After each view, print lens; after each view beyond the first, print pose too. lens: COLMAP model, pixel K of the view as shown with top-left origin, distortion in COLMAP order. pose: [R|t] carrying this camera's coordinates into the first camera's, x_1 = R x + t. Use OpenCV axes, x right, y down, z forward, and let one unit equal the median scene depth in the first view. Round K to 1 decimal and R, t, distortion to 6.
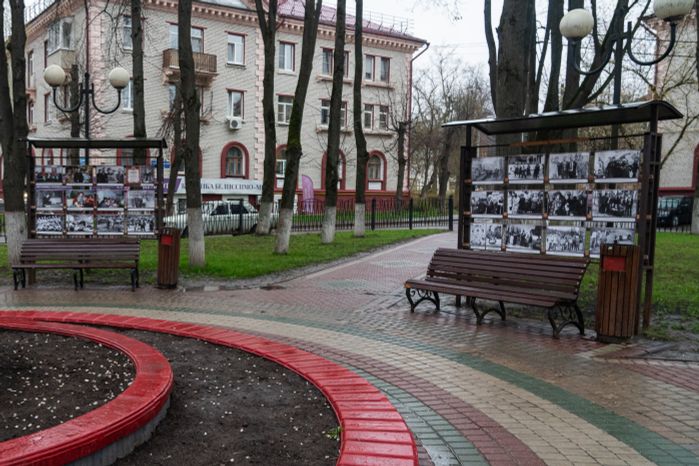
lens RADIAL K [[858.1, 0, 323.5], [0, 858.1, 277.0], [0, 0, 1]] dist [-0.029441, 0.000000]
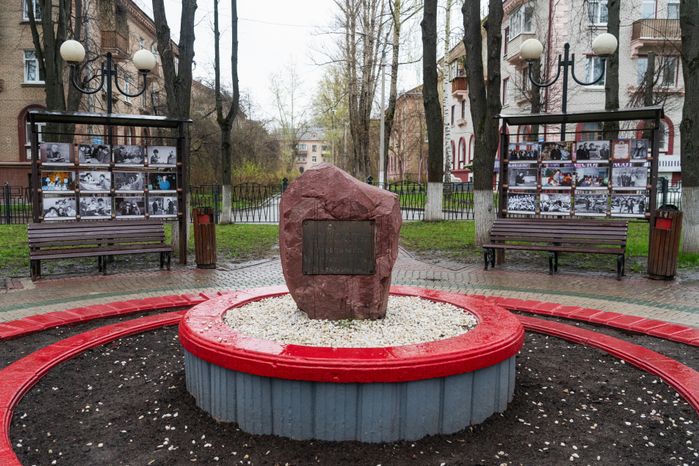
lens RADIAL K [[584.6, 0, 349.9], [0, 584.6, 232.4], [0, 0, 1]] dist [0.000498, 0.000094]
pose [[0.891359, 0.035524, -0.451903, -0.194248], [-0.036747, 0.999306, 0.006074, -0.025907], [0.451806, 0.011192, 0.892046, 0.323465]]
